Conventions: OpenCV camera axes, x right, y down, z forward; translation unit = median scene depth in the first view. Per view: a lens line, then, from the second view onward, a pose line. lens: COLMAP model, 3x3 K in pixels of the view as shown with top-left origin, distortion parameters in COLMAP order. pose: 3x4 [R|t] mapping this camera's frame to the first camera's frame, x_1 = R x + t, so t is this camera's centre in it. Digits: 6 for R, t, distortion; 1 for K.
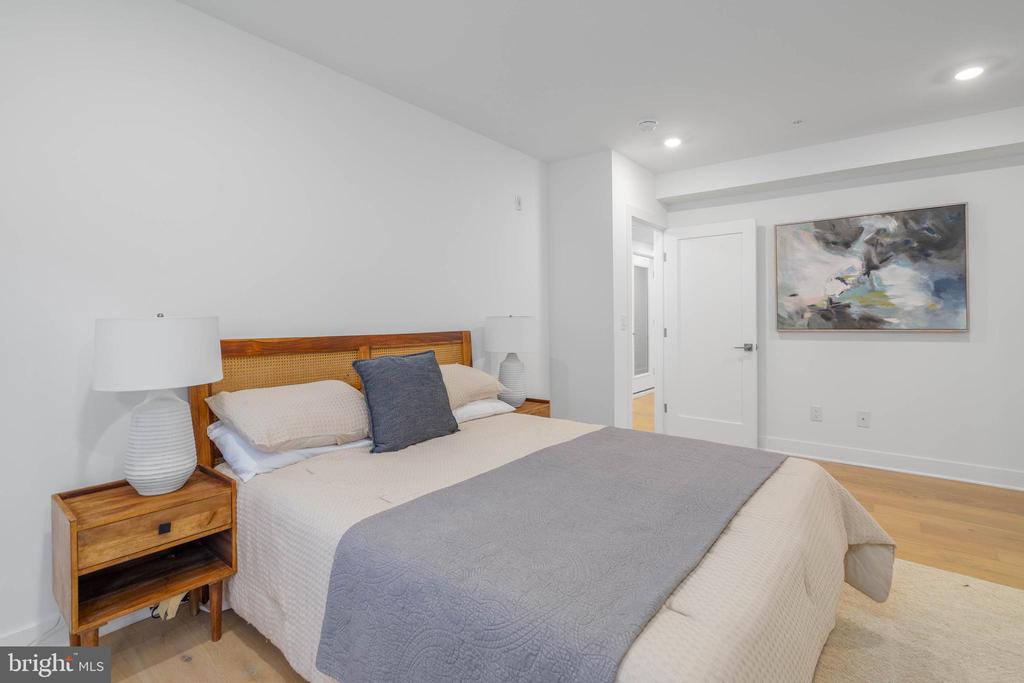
lens RADIAL K [[464.7, 0, 512.0], [0, 464.7, 341.5], [0, 0, 1]] dist [0.001414, 0.000197]
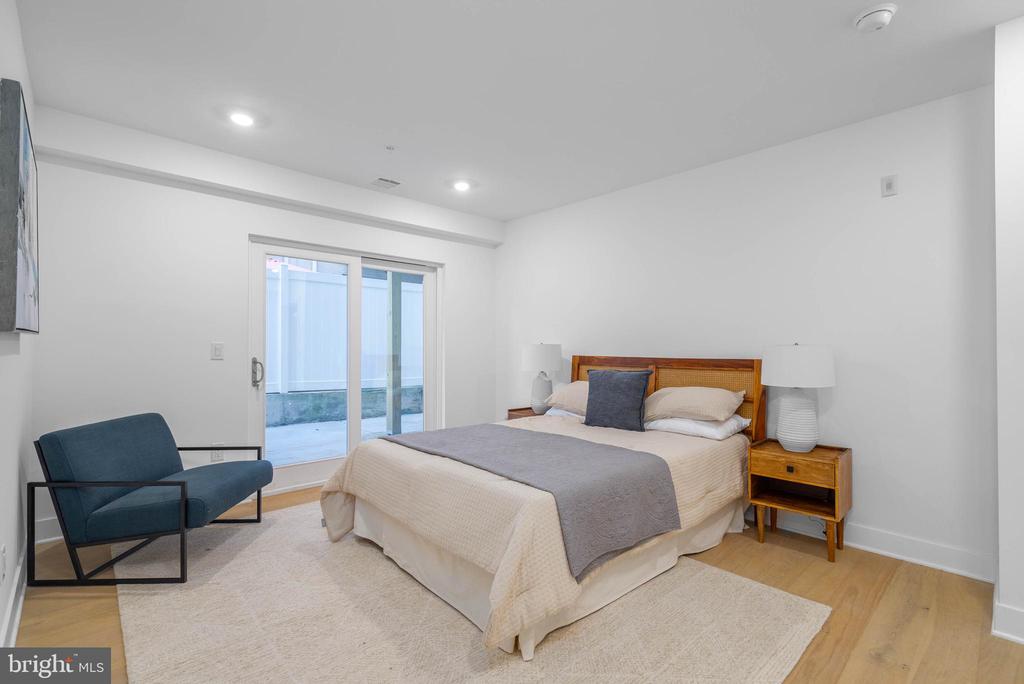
lens RADIAL K [[464.7, 0, 512.0], [0, 464.7, 342.0], [0, 0, 1]] dist [0.001414, 0.000197]
pose [[-0.153927, 0.000414, -0.988082, 0.977610], [-0.046905, 0.998869, 0.007725, -0.043799], [0.986968, 0.047535, -0.153734, 0.658246]]
